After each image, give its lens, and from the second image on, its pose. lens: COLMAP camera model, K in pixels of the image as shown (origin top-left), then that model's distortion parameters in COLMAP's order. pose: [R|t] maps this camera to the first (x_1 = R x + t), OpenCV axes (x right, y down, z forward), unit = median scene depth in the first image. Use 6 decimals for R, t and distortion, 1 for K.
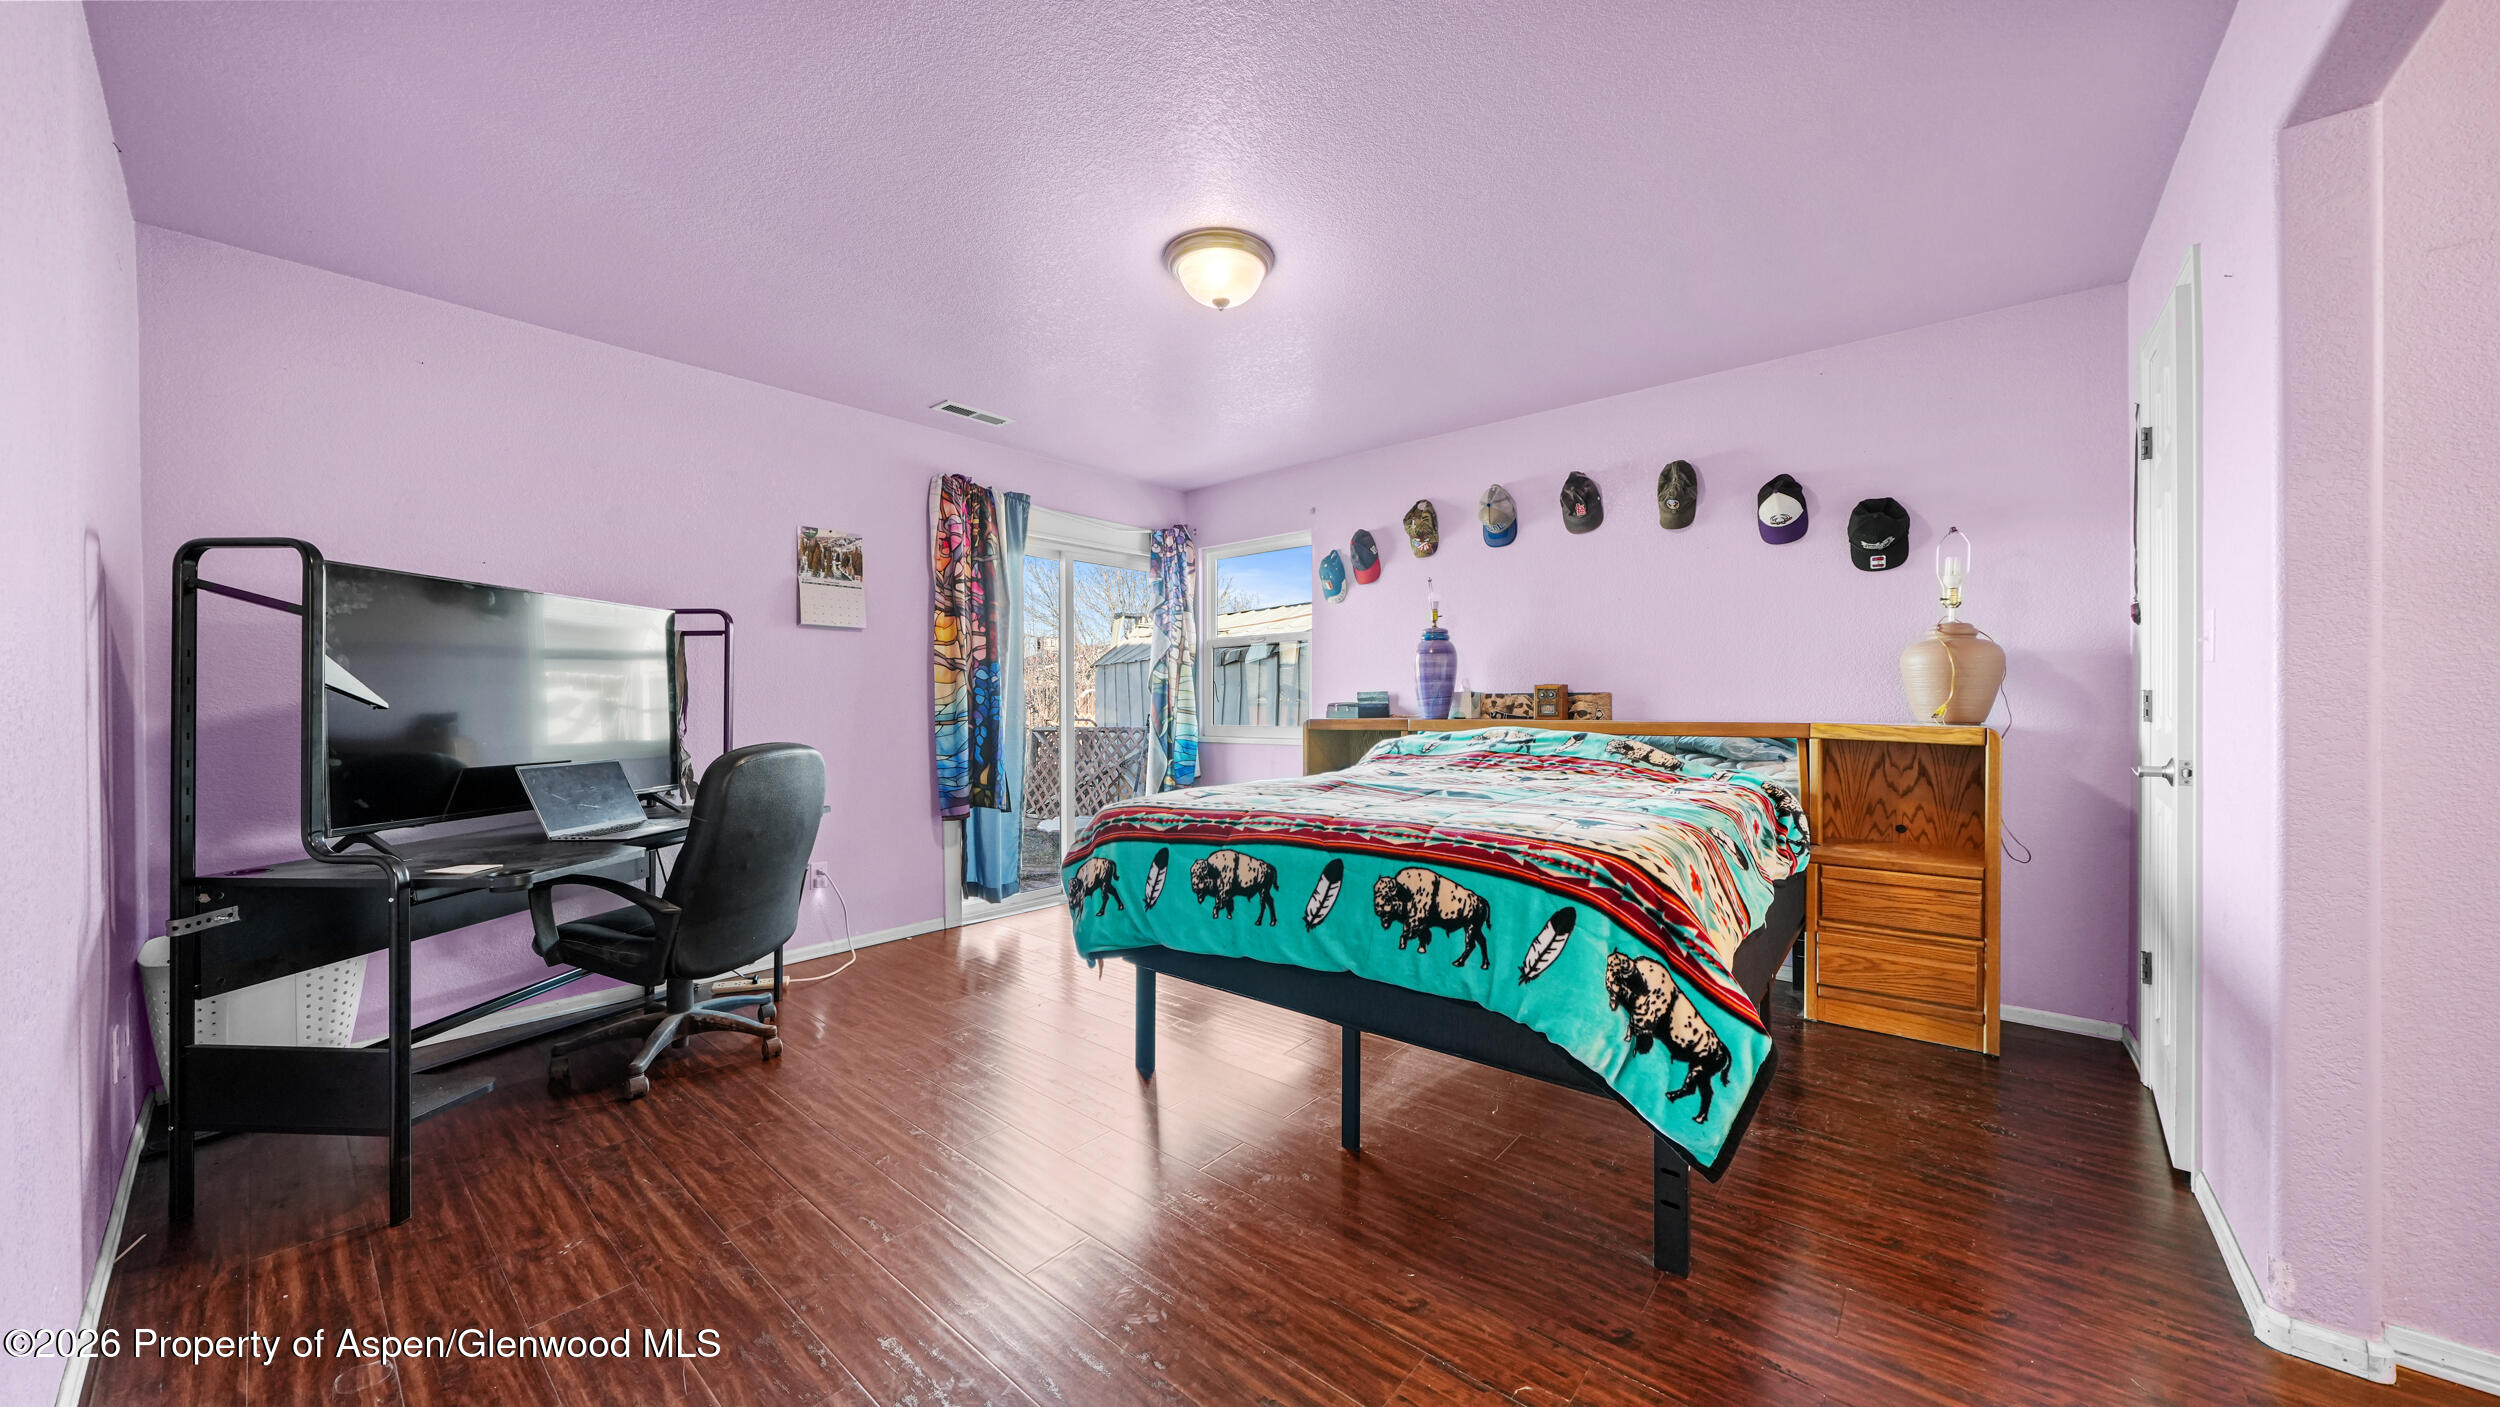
lens RADIAL K [[851.6, 0, 1241.6], [0, 851.6, 696.9], [0, 0, 1]] dist [-0.002604, -0.000140]
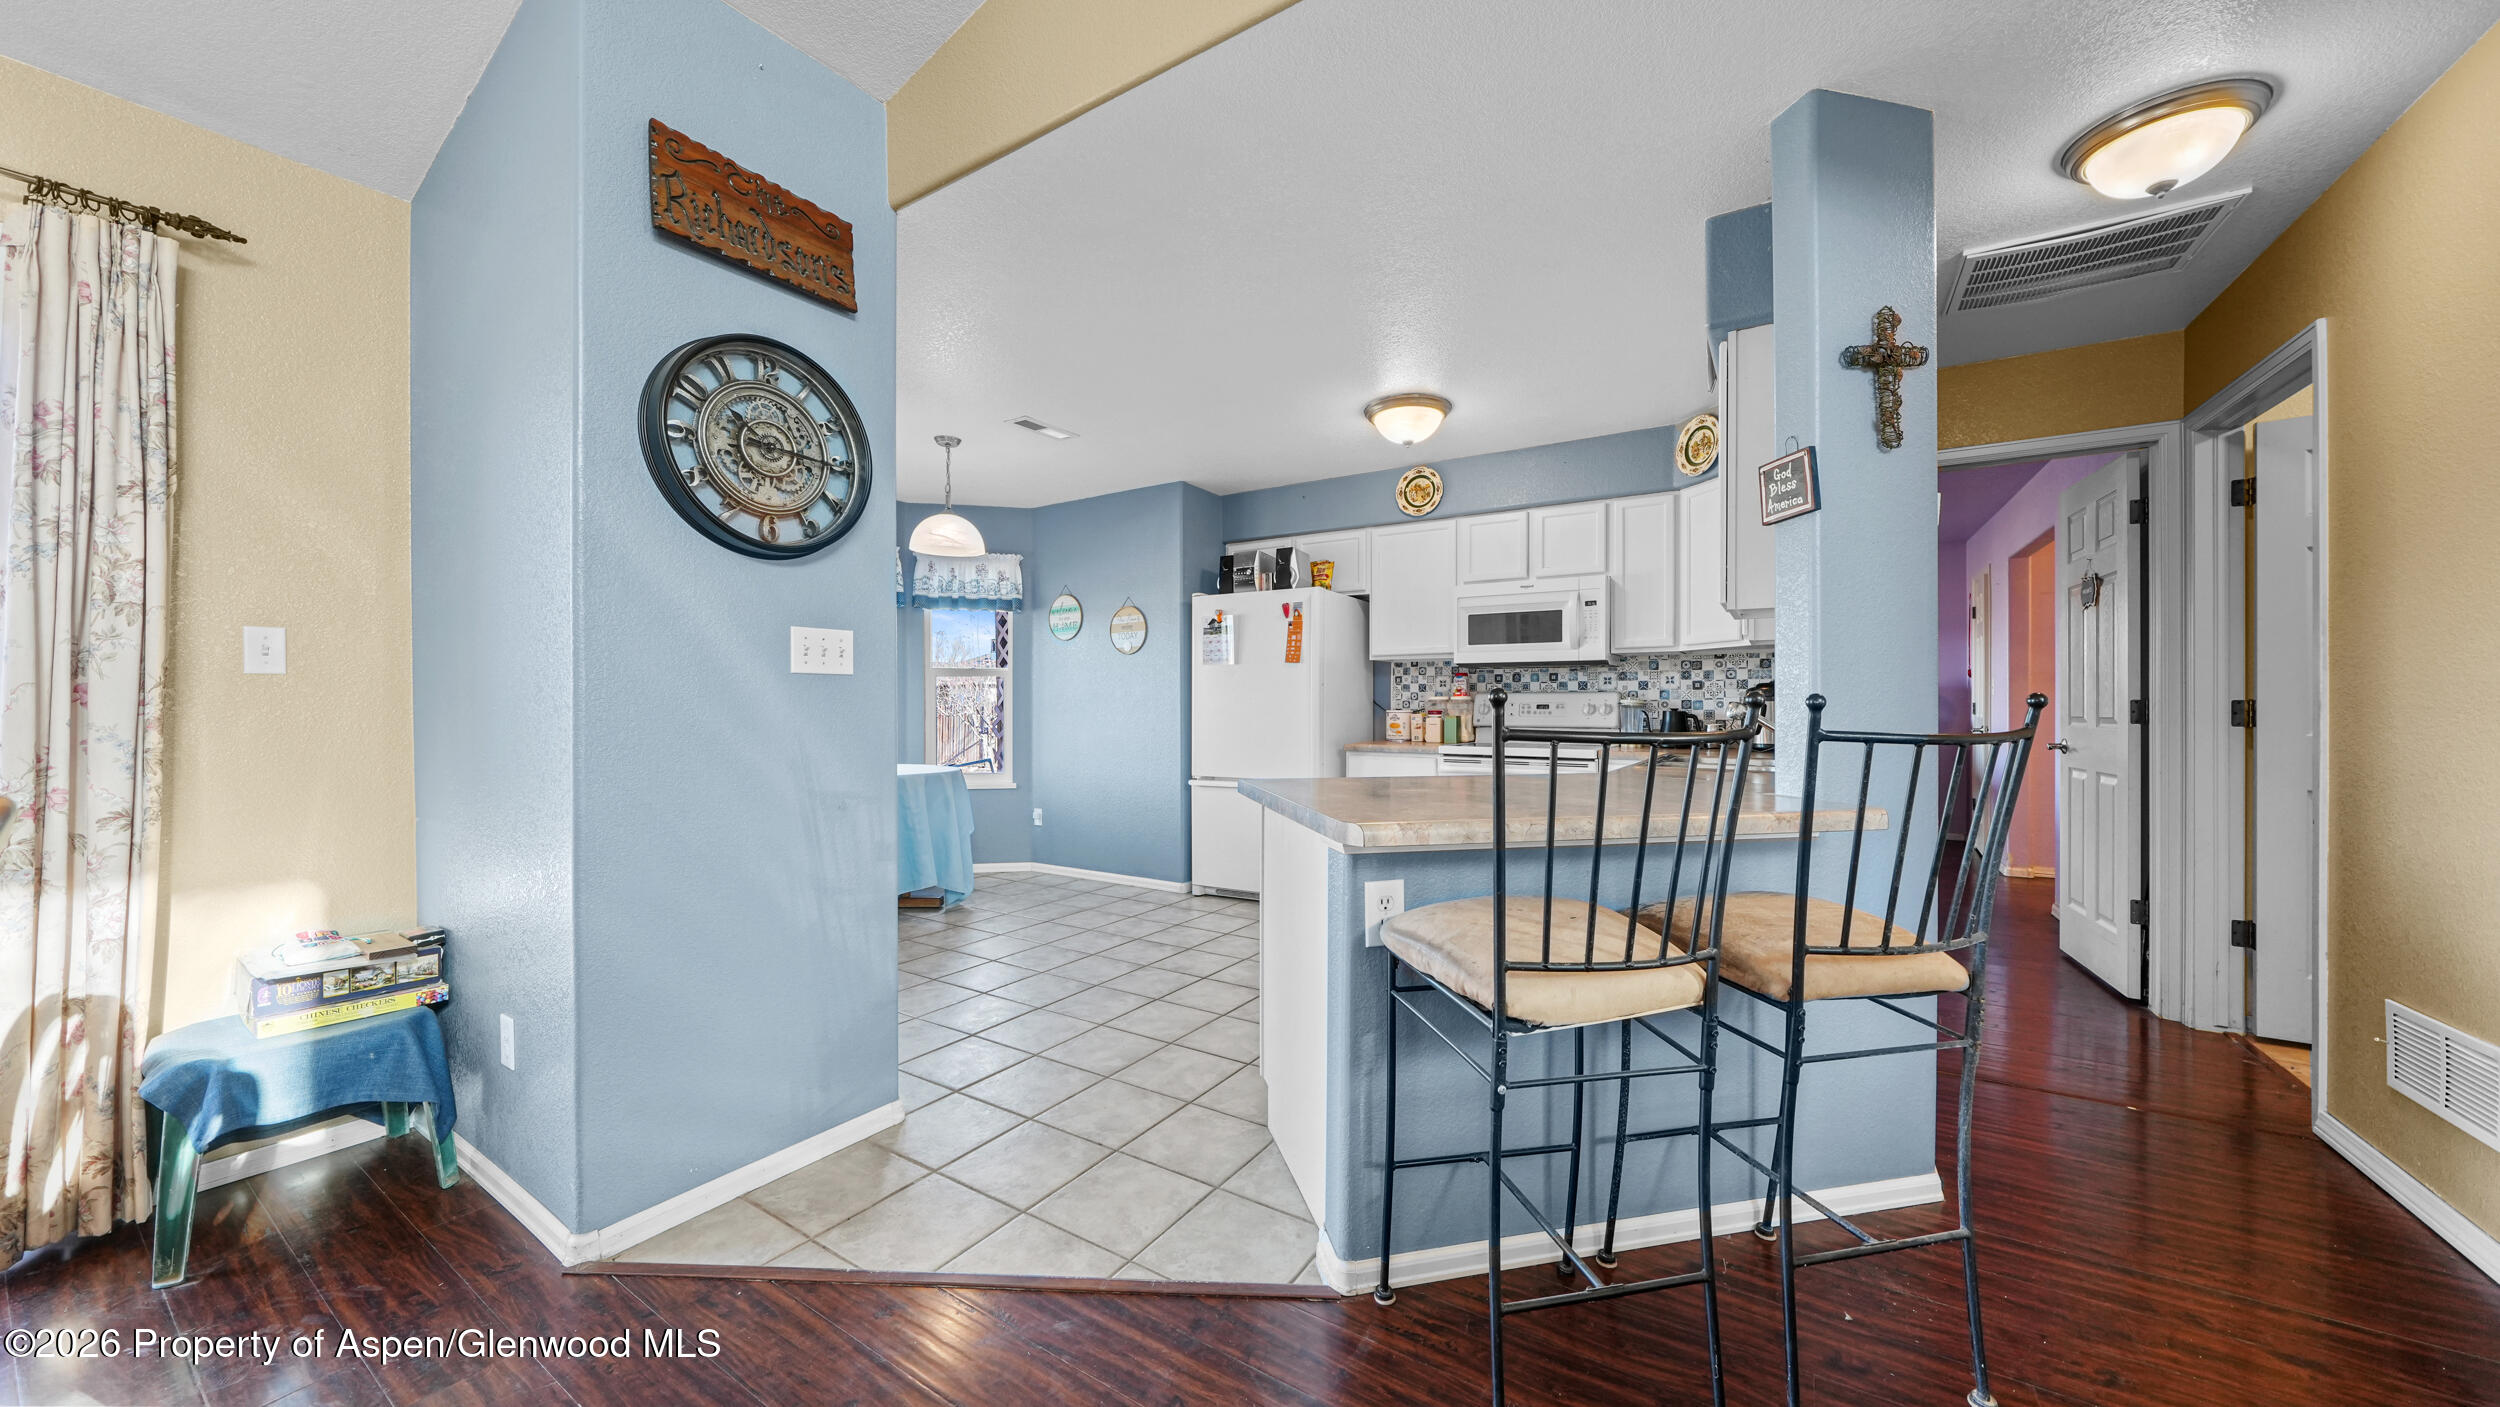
lens RADIAL K [[851.6, 0, 1250.7], [0, 851.6, 700.4], [0, 0, 1]] dist [-0.002604, -0.000140]
pose [[0.991959, -0.000736, 0.126559, -1.364715], [0.001725, 0.999969, -0.007701, 0.003065], [-0.126549, 0.007857, 0.991929, -1.218089]]
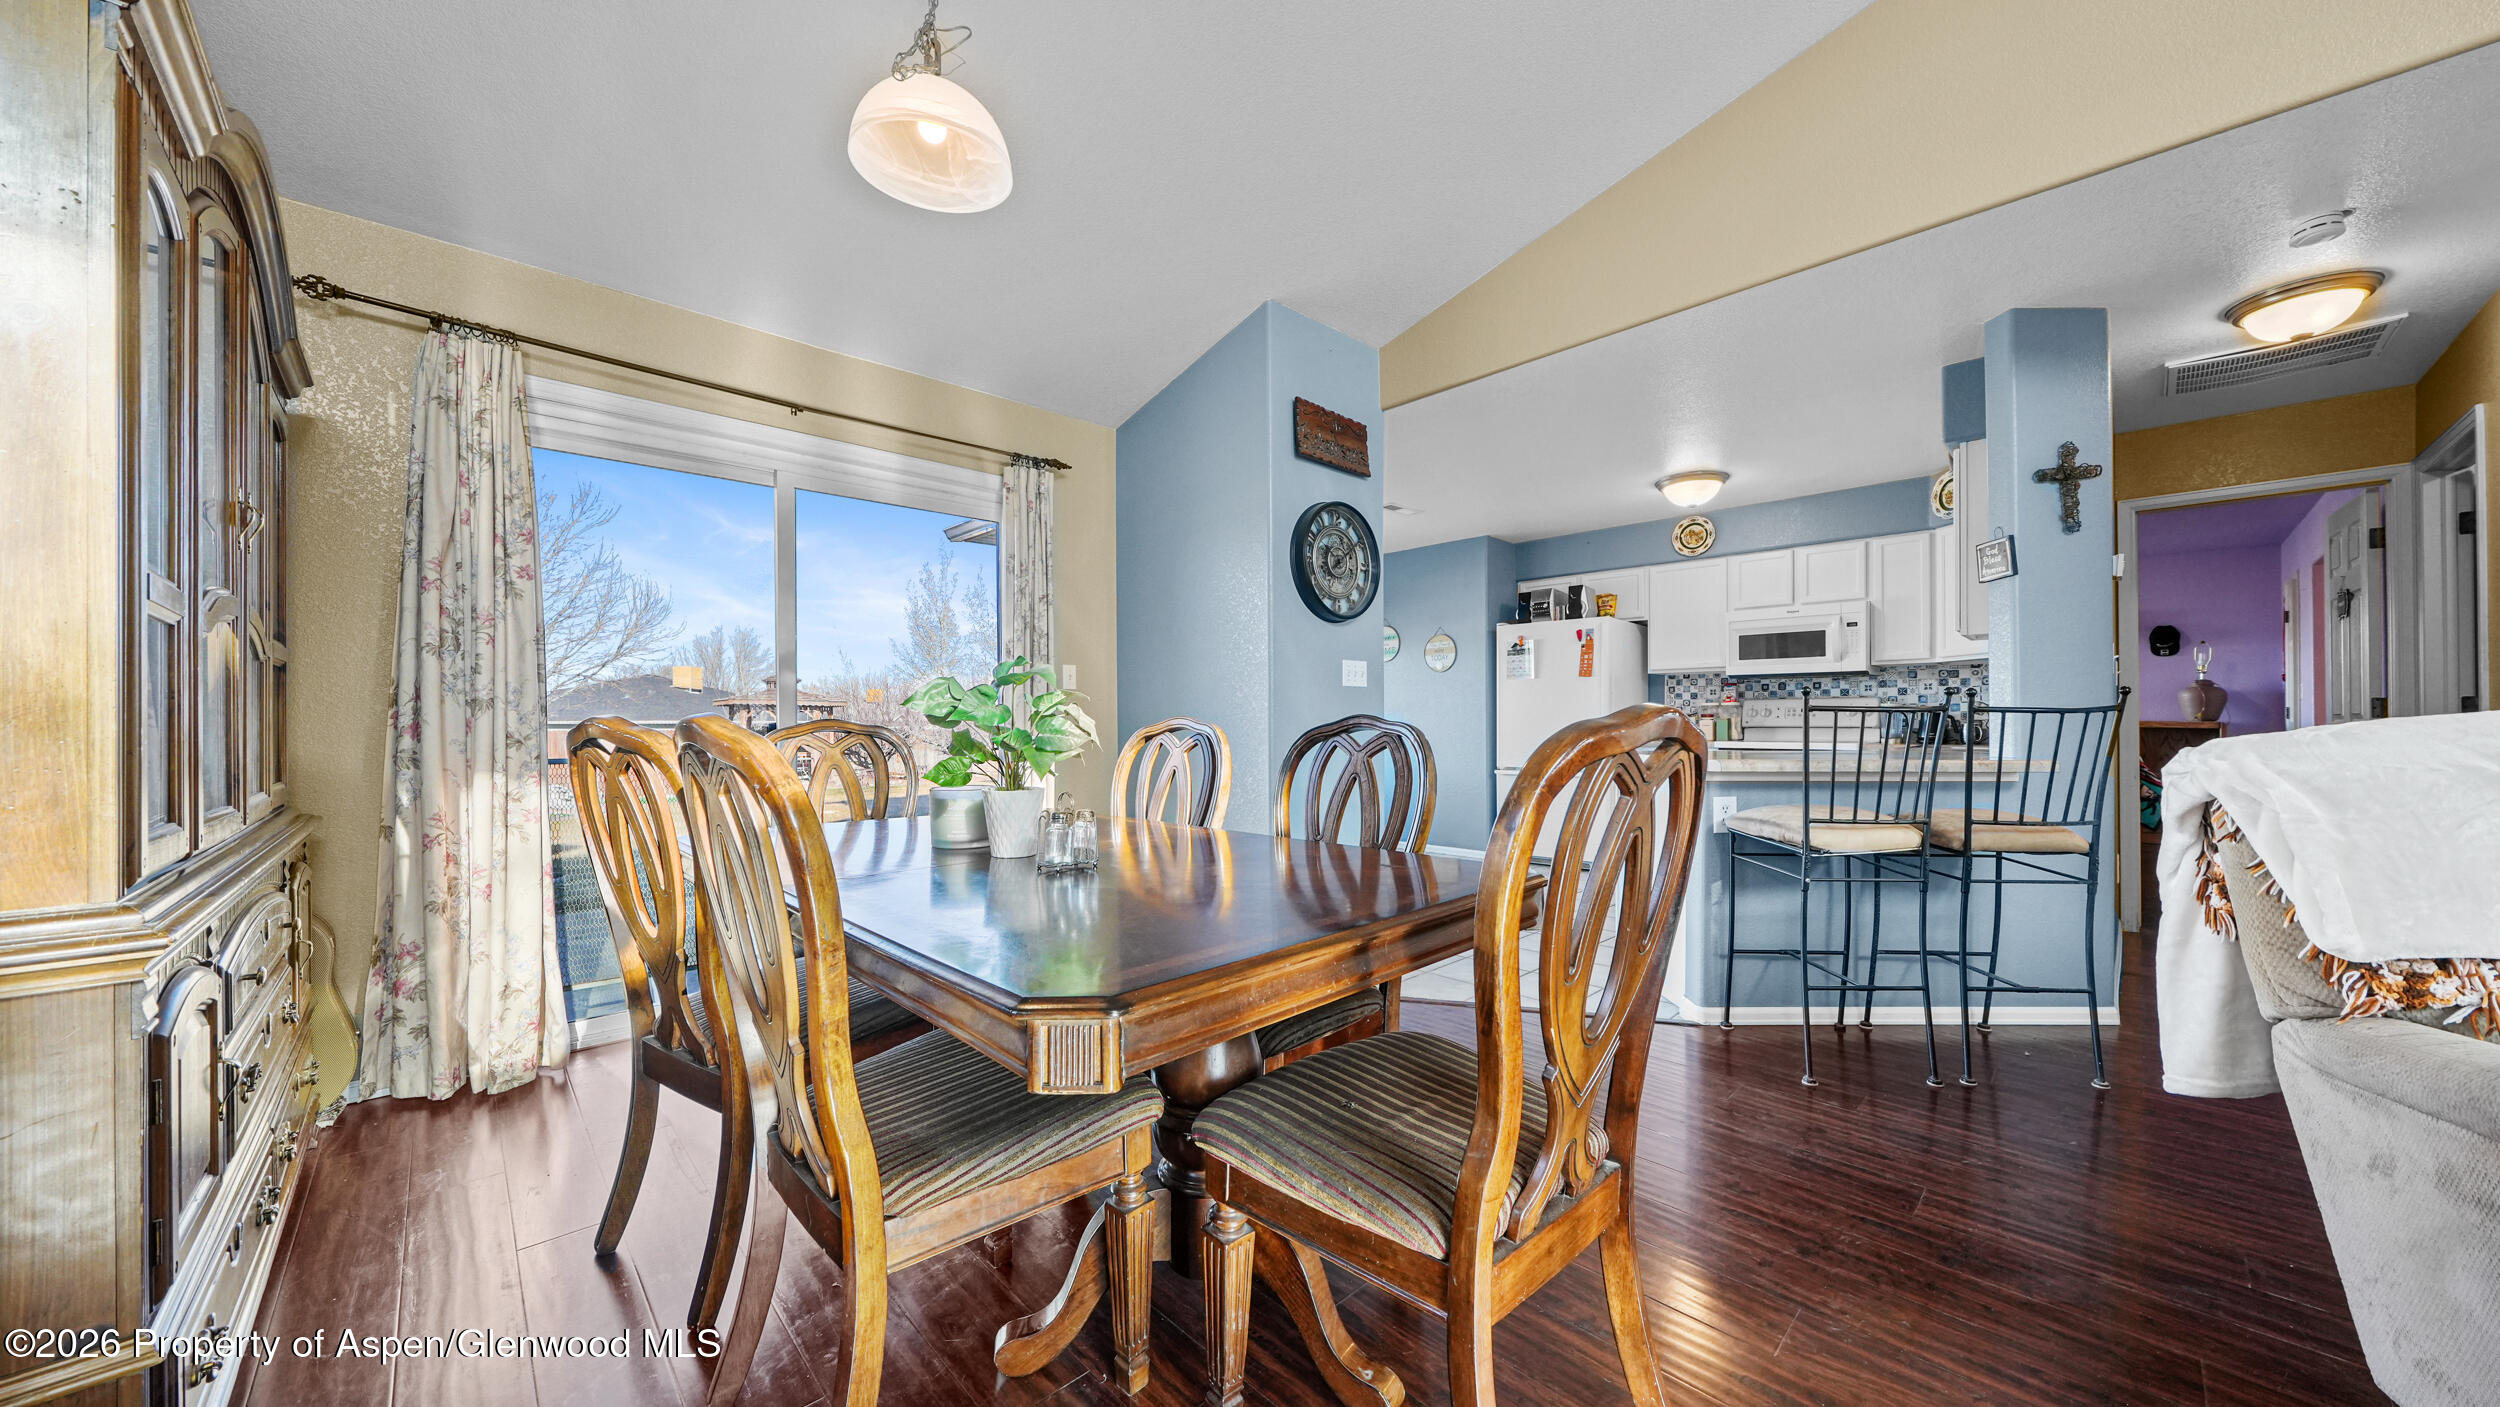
lens RADIAL K [[851.6, 0, 1257.7], [0, 851.6, 716.7], [0, 0, 1]] dist [-0.002604, -0.000140]
pose [[0.994909, -0.004920, -0.100659, -1.664221], [0.004079, 0.999955, -0.008565, 0.029762], [0.100697, 0.008110, 0.994884, -1.746509]]
